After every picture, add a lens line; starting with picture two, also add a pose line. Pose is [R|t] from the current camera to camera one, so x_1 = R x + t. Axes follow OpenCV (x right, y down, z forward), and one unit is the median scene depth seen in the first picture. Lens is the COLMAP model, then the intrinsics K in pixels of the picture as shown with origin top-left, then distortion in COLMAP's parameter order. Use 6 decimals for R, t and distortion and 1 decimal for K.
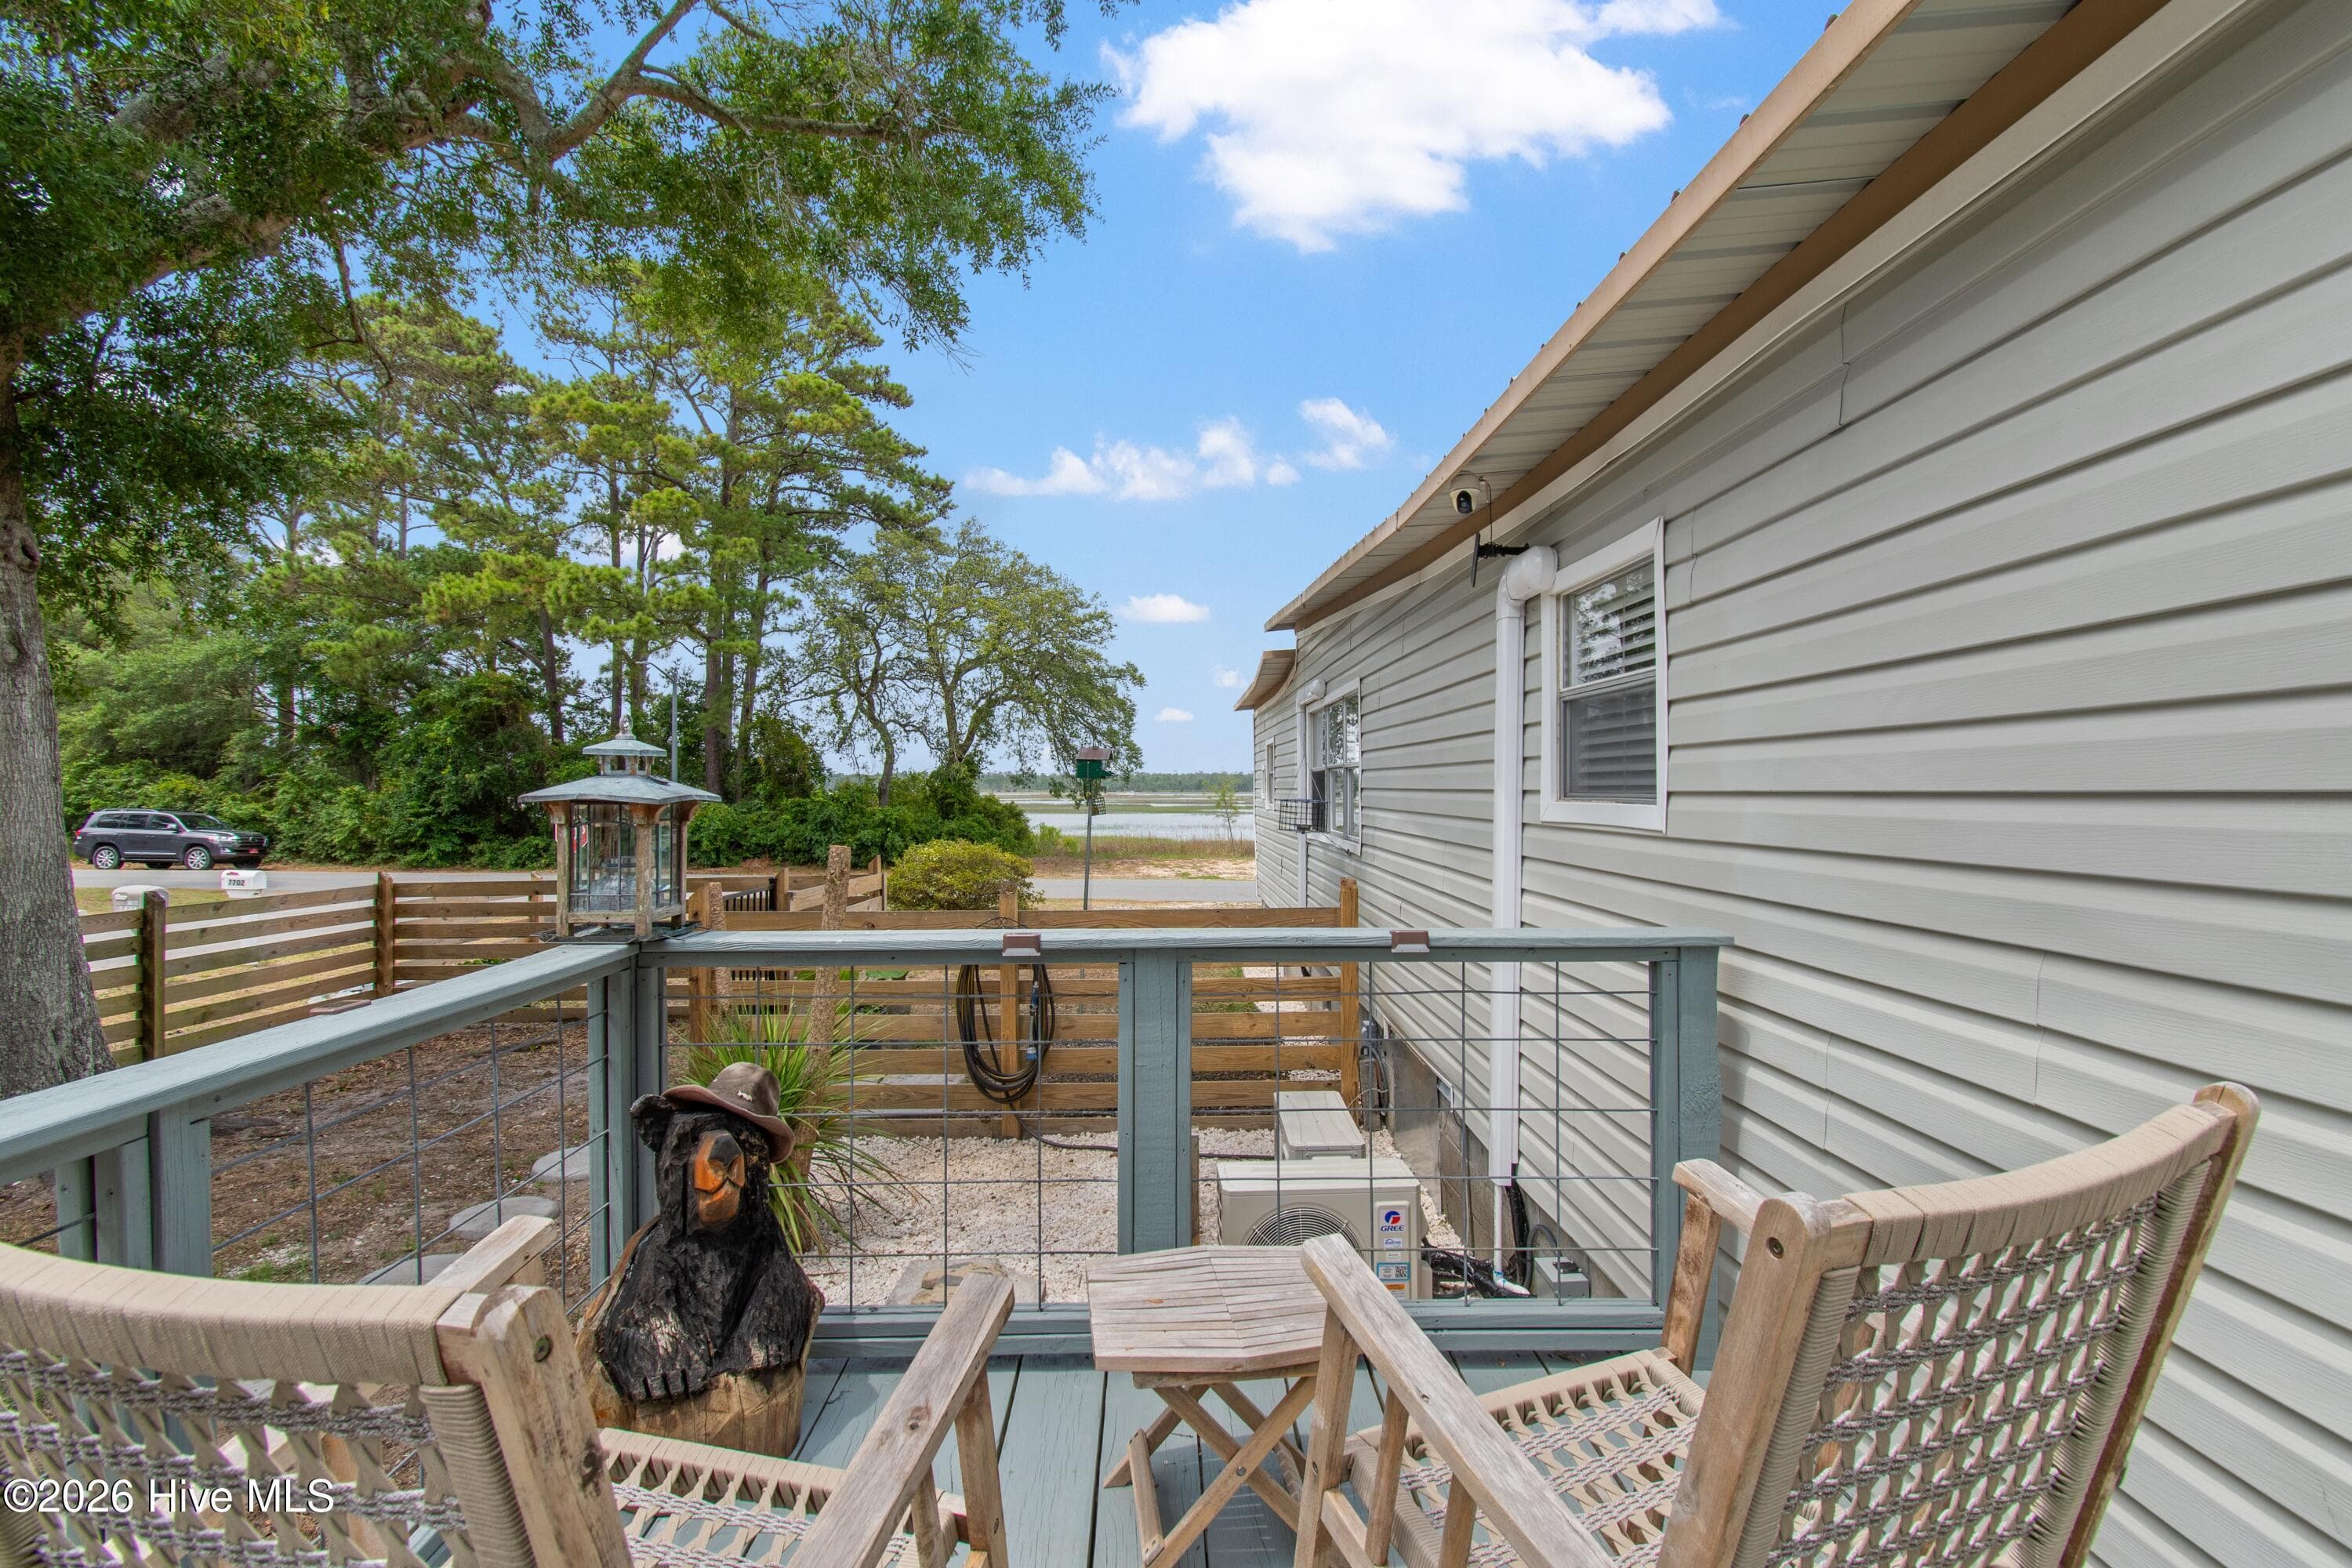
lens RADIAL K [[1111.4, 0, 1187.5], [0, 1111.4, 796.1], [0, 0, 1]] dist [0.000290, -0.001686]
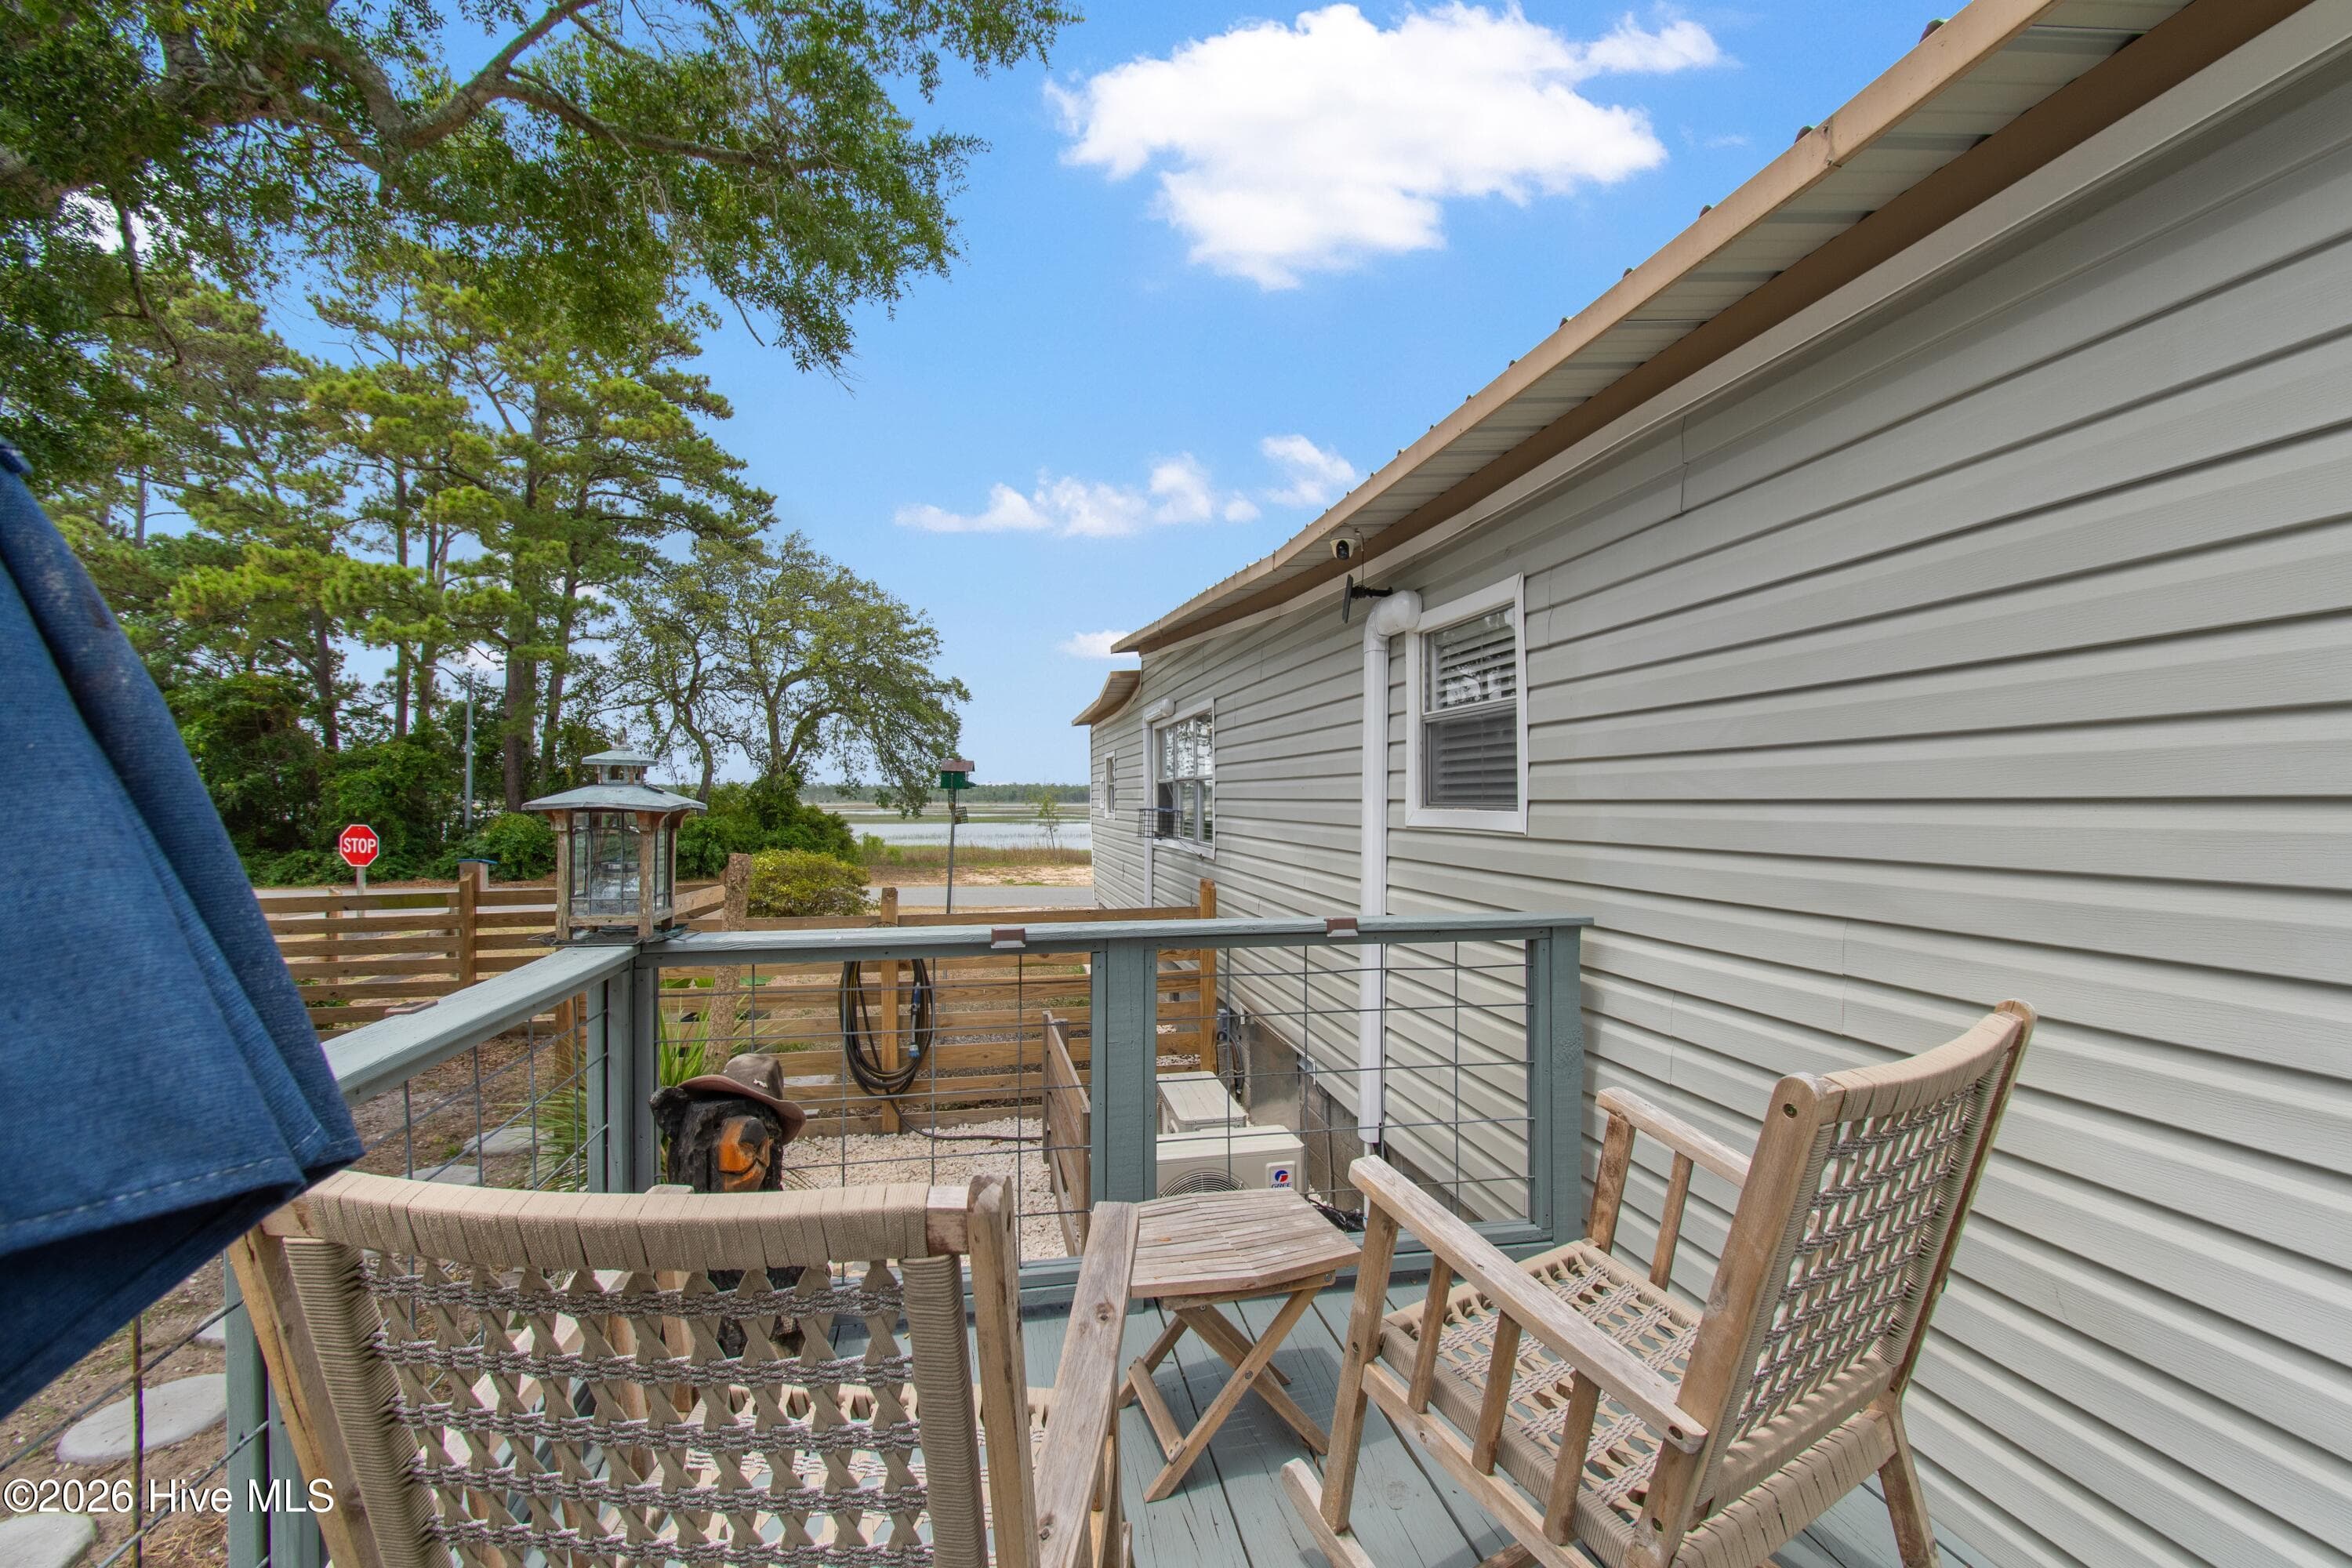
lens RADIAL K [[1045.0, 0, 1200.5], [0, 1045.0, 793.7], [0, 0, 1]] dist [0.002295, -0.001616]
pose [[0.983086, 0.000776, 0.183144, -0.007115], [0.001390, 0.999931, -0.011700, 0.000086], [-0.183140, 0.011757, 0.983017, -0.002942]]
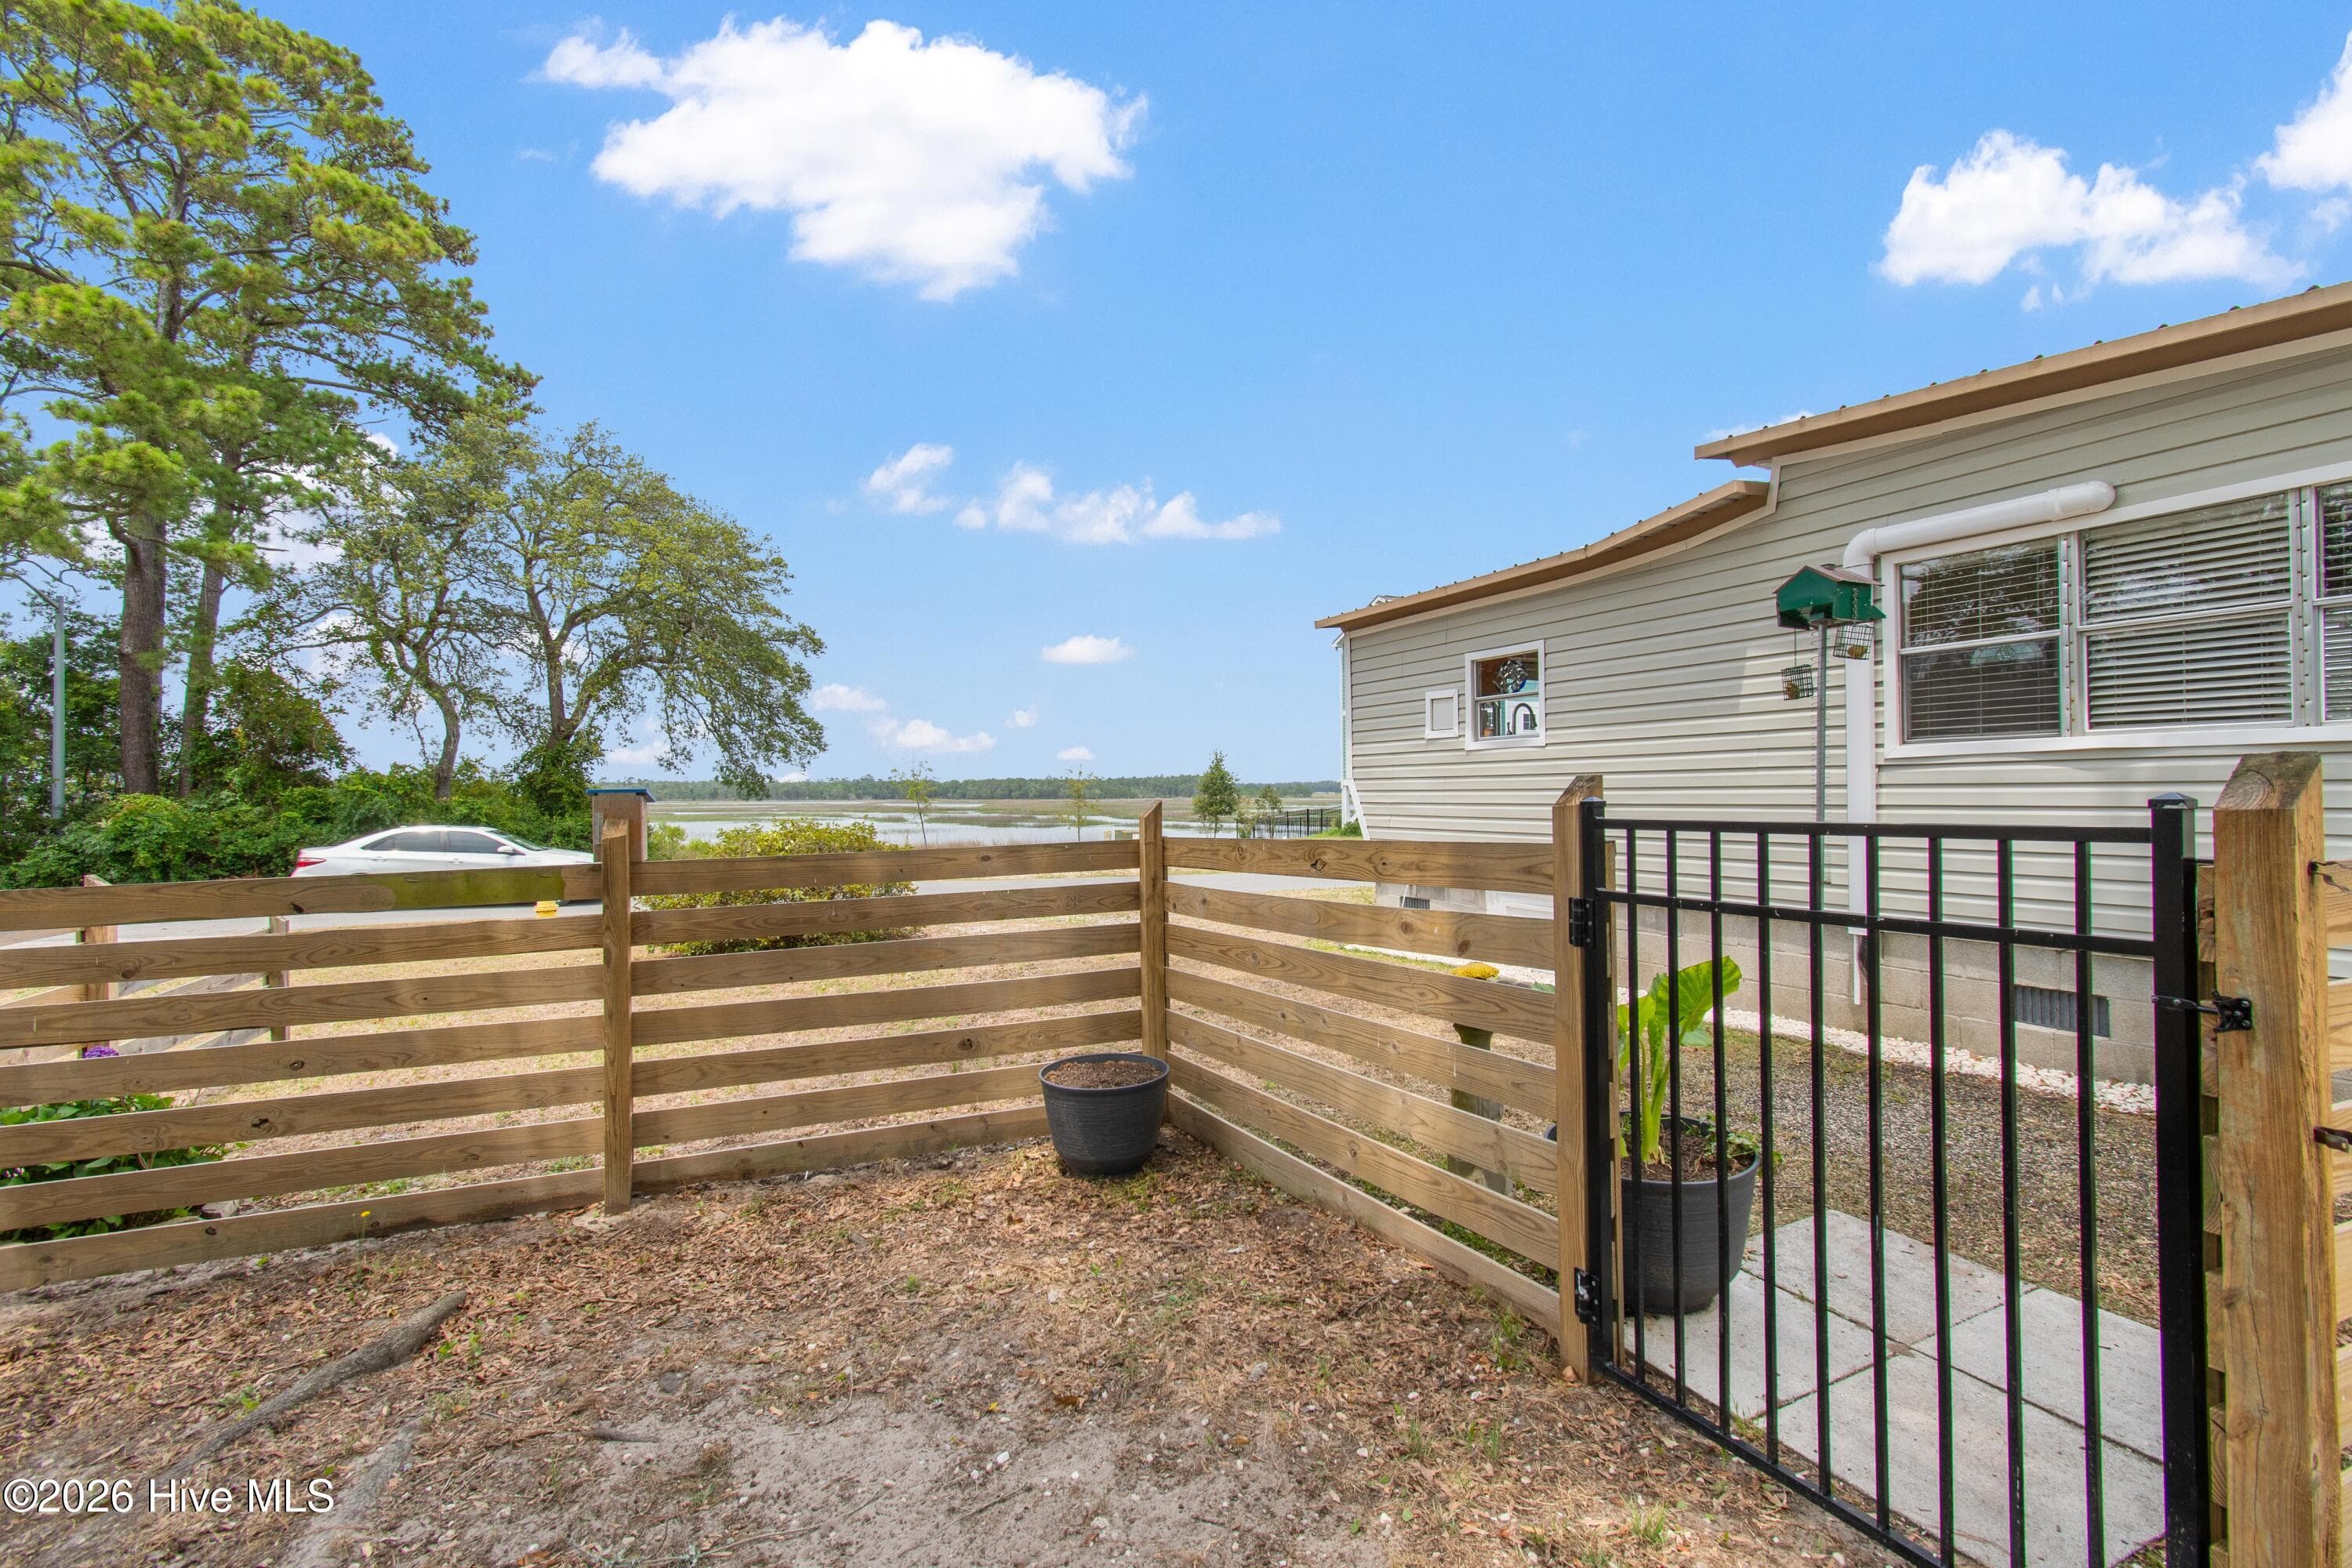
lens RADIAL K [[1111.4, 0, 1270.4], [0, 1111.4, 787.4], [0, 0, 1]] dist [0.000290, -0.001686]
pose [[0.905332, -0.003713, 0.424689, -0.114615], [0.007217, 0.999952, -0.006642, 0.011733], [-0.424644, 0.009078, 0.905315, 0.136571]]
